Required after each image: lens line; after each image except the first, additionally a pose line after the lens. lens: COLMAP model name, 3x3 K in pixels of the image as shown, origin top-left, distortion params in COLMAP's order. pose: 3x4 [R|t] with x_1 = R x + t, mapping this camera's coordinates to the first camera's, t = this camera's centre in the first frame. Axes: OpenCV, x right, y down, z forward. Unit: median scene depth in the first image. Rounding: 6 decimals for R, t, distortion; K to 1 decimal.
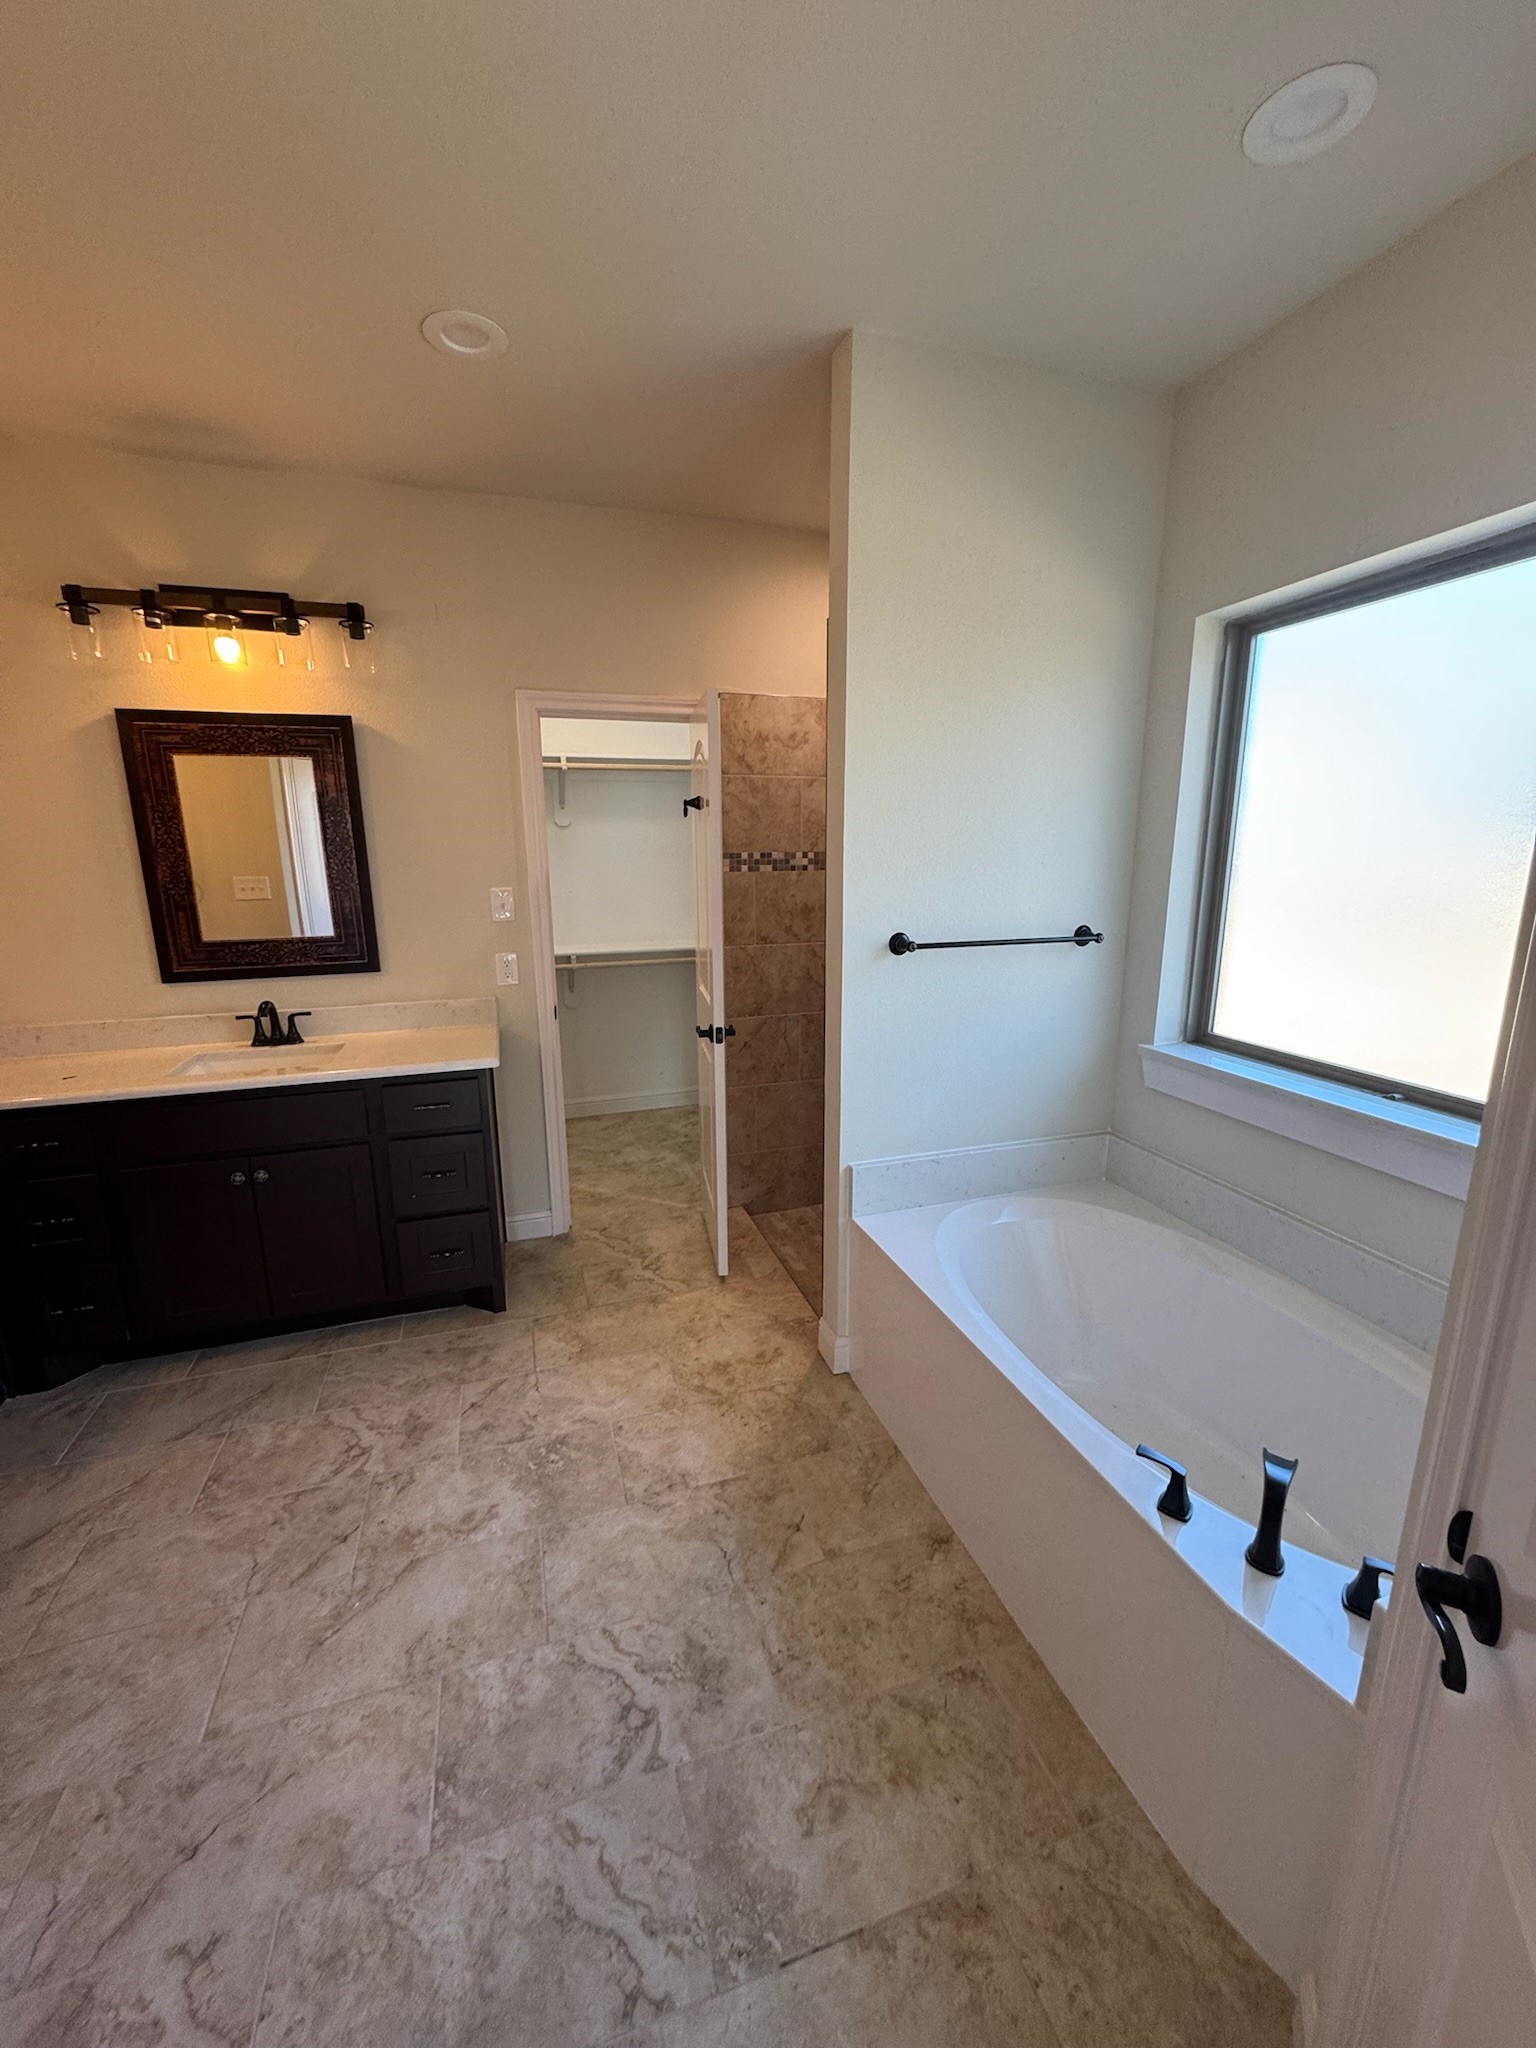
lens RADIAL K [[810.0, 0, 768.7], [0, 810.0, 1023.2], [0, 0, 1]] dist [-0.002101, -0.000252]
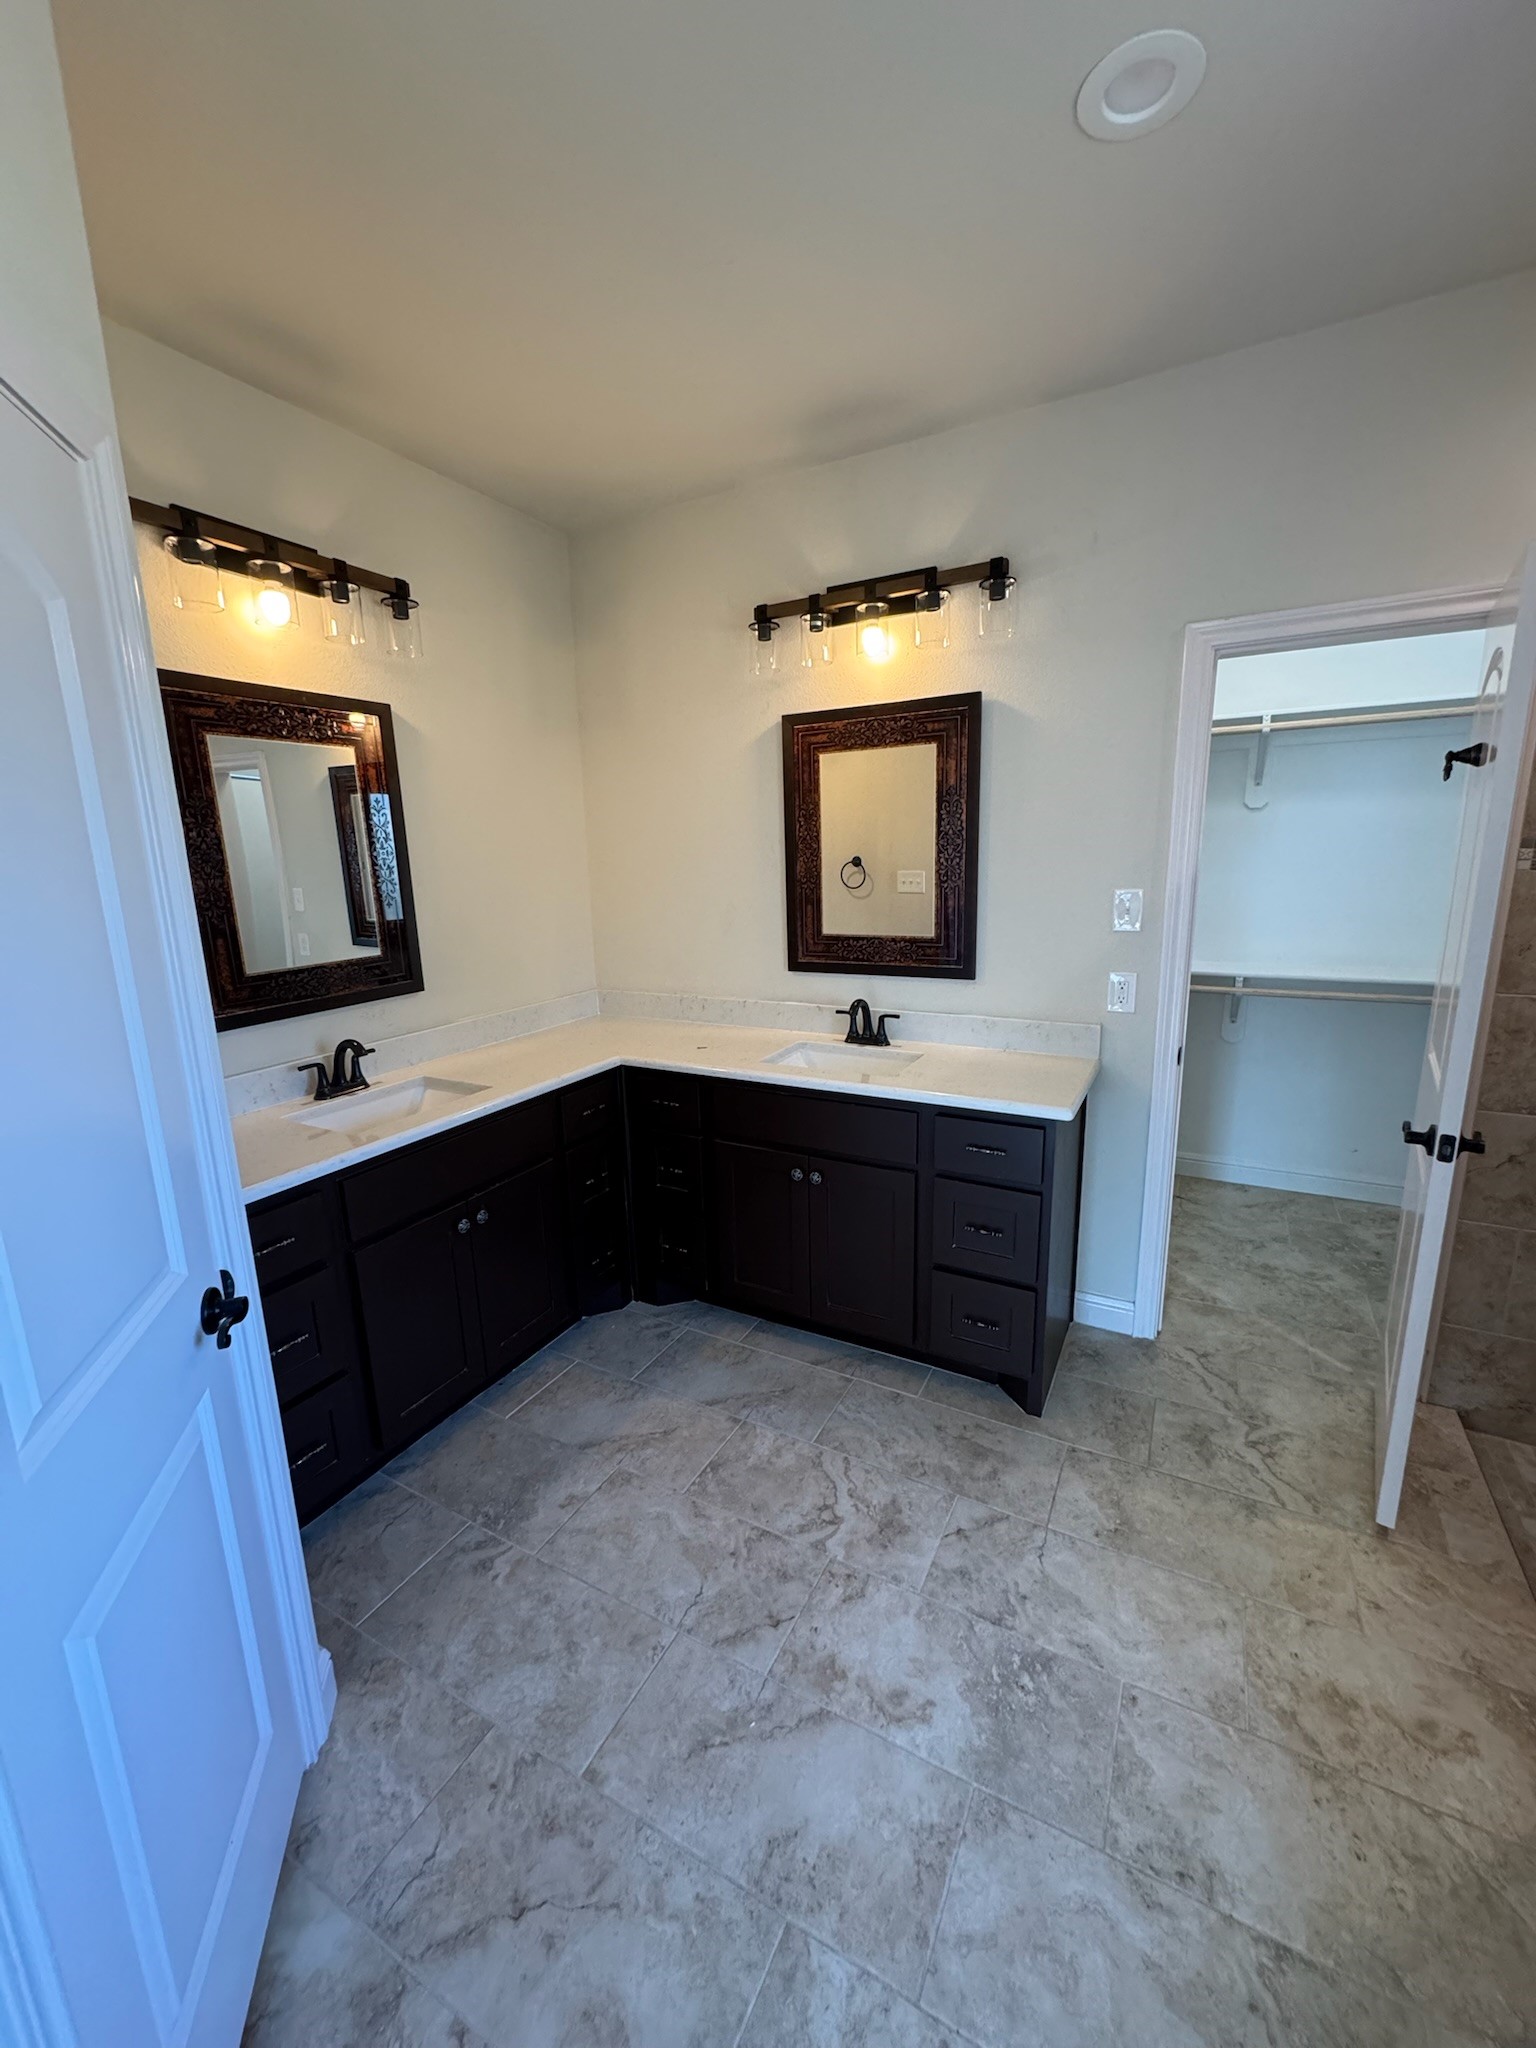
lens RADIAL K [[810.0, 0, 768.7], [0, 810.0, 1023.2], [0, 0, 1]] dist [-0.002101, -0.000252]
pose [[0.688633, 0.140871, -0.711294, 0.007110], [-0.134919, 0.988710, 0.065192, -0.067336], [0.712447, 0.051073, 0.699864, 0.332453]]
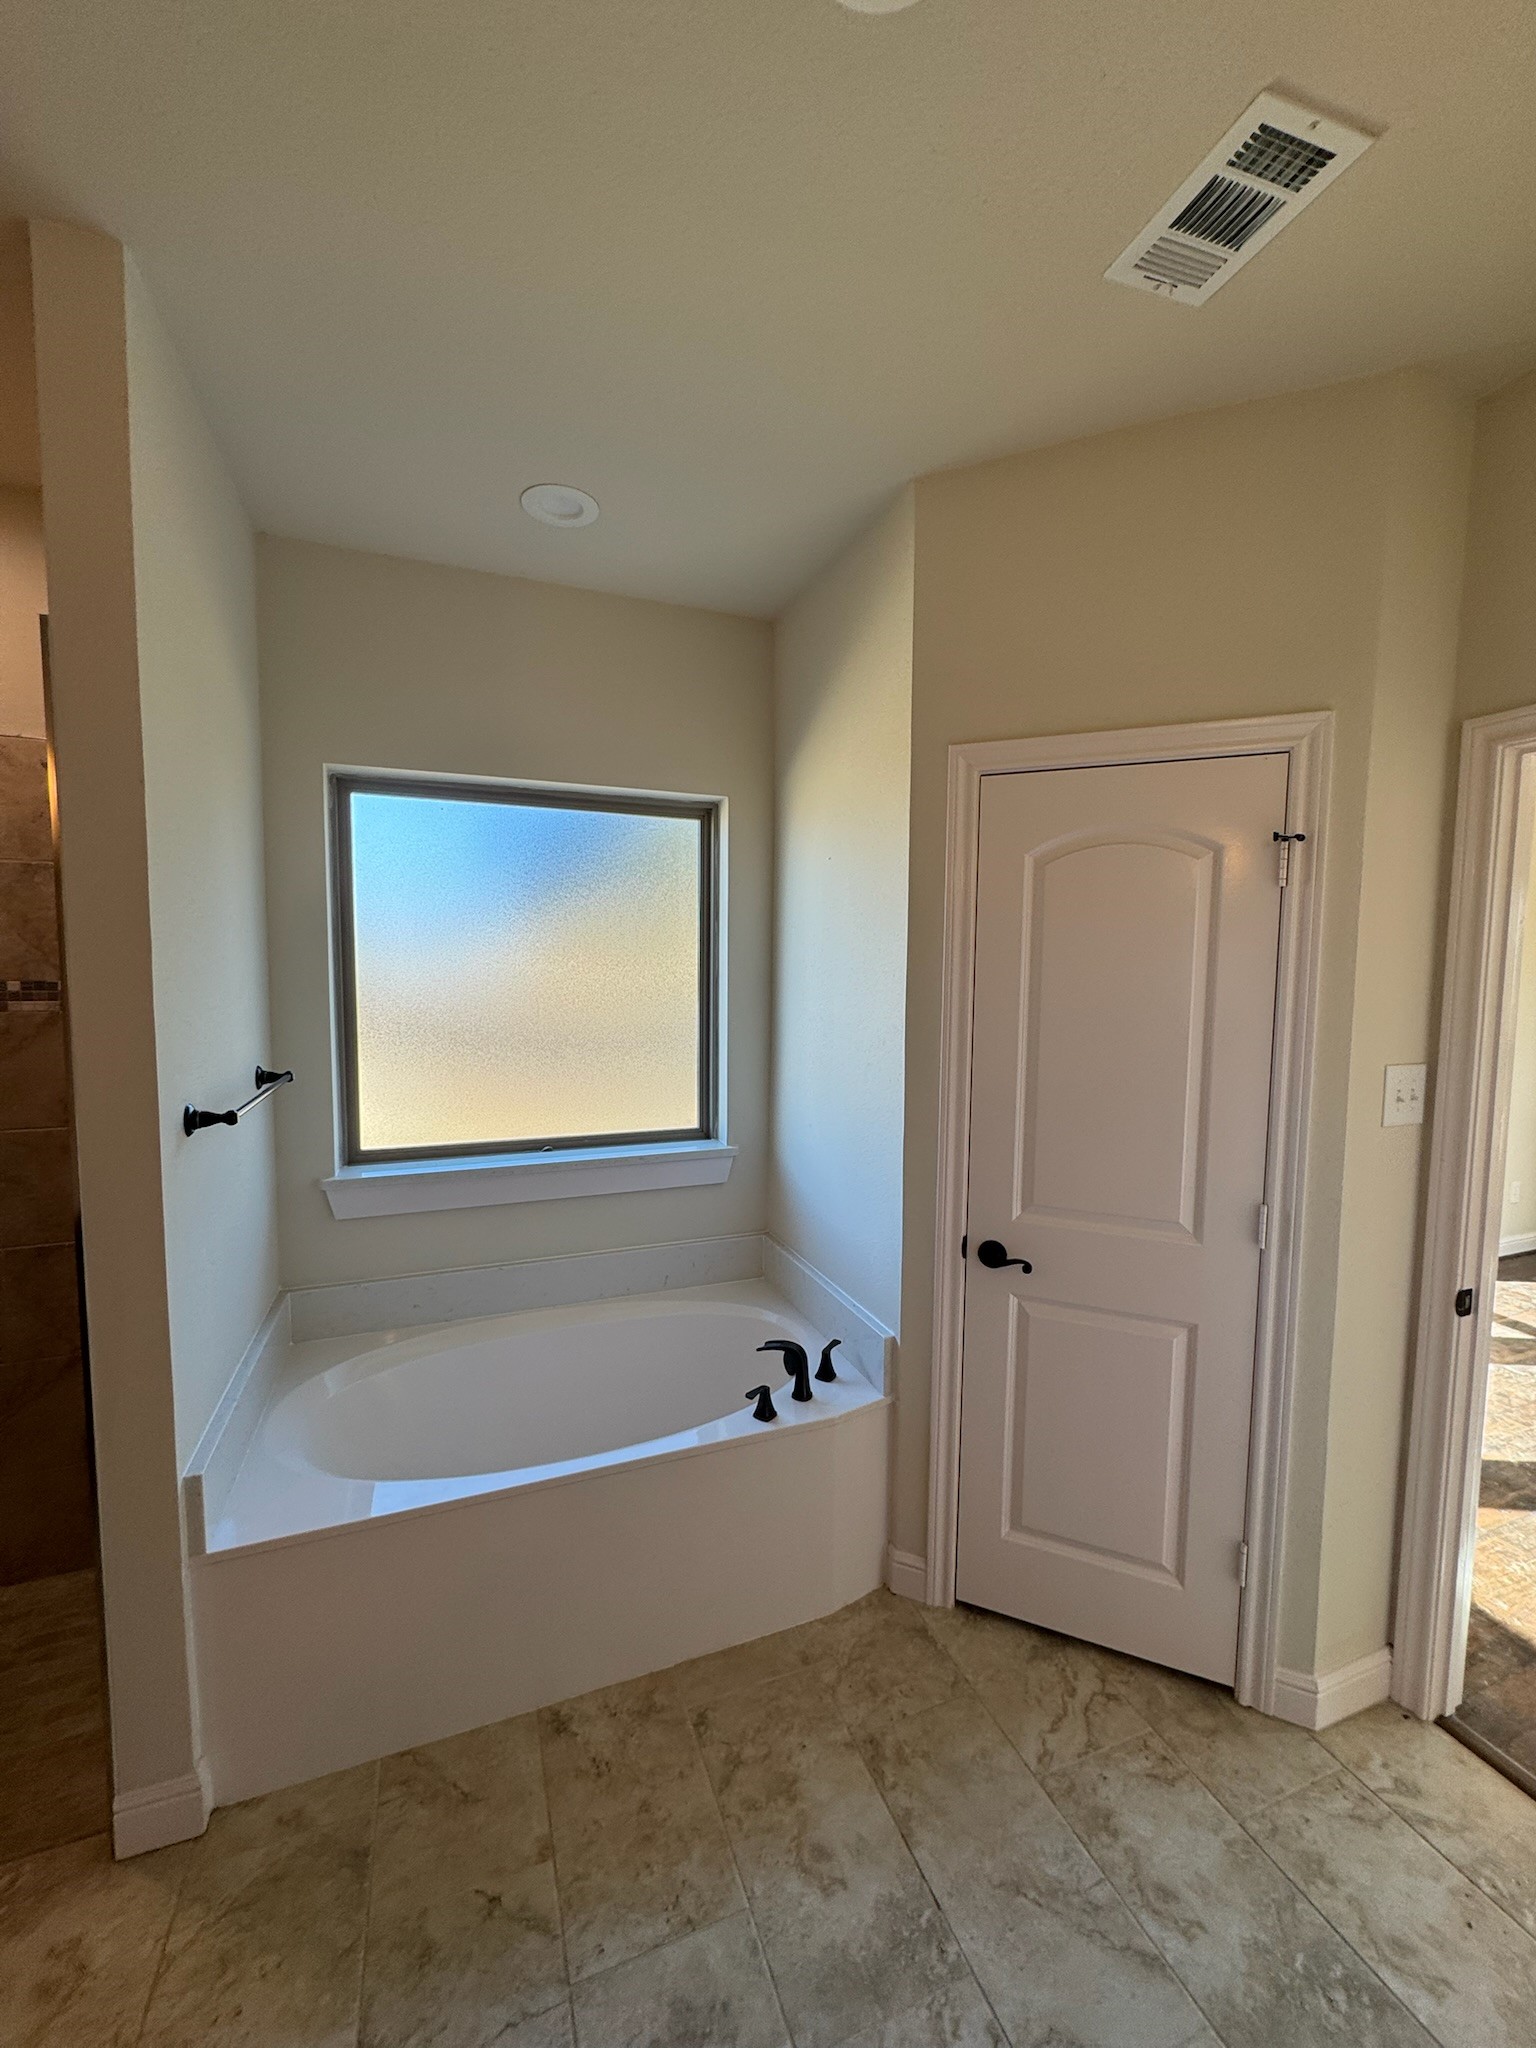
lens RADIAL K [[814.2, 0, 767.3], [0, 814.2, 1022.9], [0, 0, 1]] dist [-0.005817, 0.000232]
pose [[-0.062817, -0.065163, 0.995895, -0.643577], [0.204565, 0.975839, 0.076754, -0.150403], [-0.976835, 0.208547, -0.047969, 0.621088]]
